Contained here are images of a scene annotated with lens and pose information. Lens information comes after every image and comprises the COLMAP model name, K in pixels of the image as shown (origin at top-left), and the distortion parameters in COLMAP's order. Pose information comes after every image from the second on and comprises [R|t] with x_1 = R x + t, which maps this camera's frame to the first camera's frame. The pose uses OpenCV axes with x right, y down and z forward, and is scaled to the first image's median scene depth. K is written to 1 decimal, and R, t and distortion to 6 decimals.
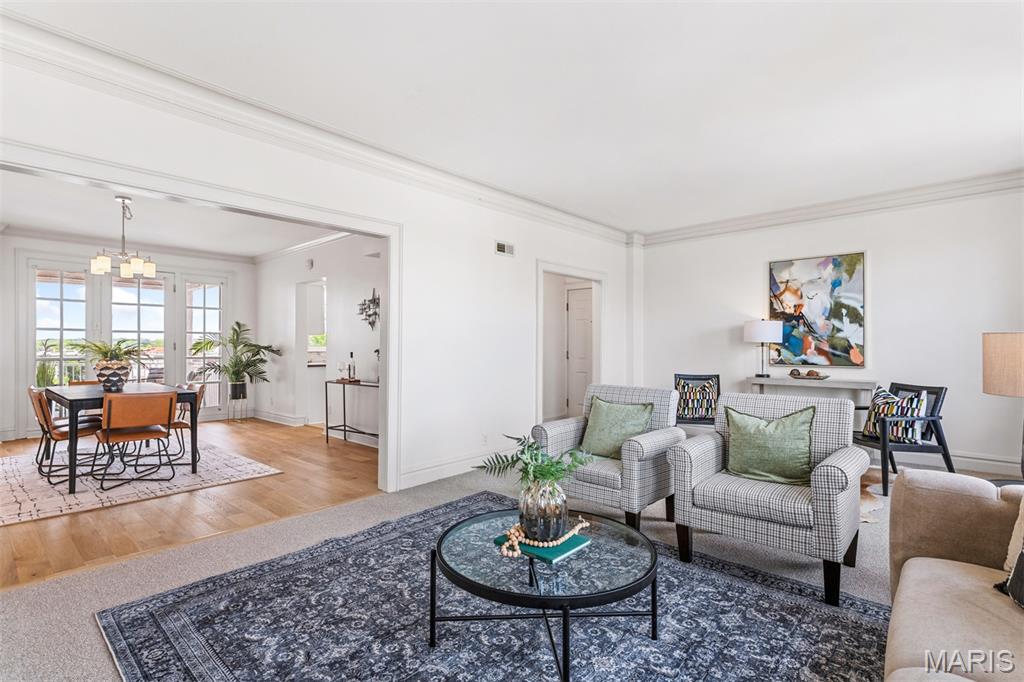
lens RADIAL K [[492.2, 0, 510.4], [0, 492.2, 345.2], [0, 0, 1]] dist [0.011756, 0.002127]
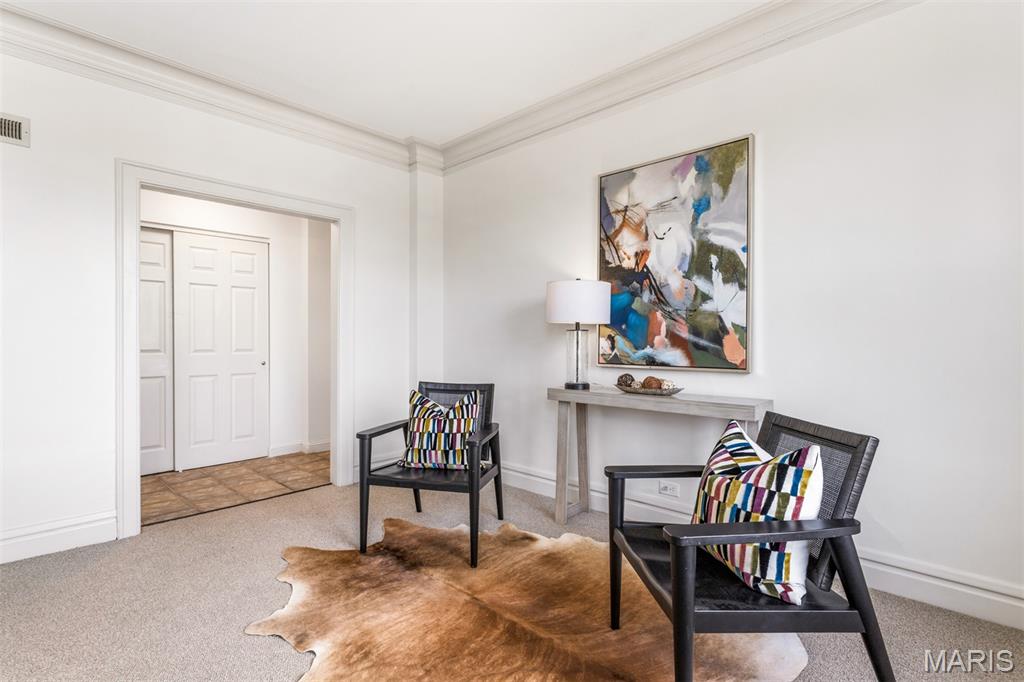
lens RADIAL K [[492.2, 0, 516.9], [0, 492.2, 337.3], [0, 0, 1]] dist [0.011756, 0.002127]
pose [[0.999674, 0.001010, -0.025515, 0.472483], [-0.001047, 0.999998, -0.001464, 0.010795], [0.025513, 0.001490, 0.999673, 0.480788]]
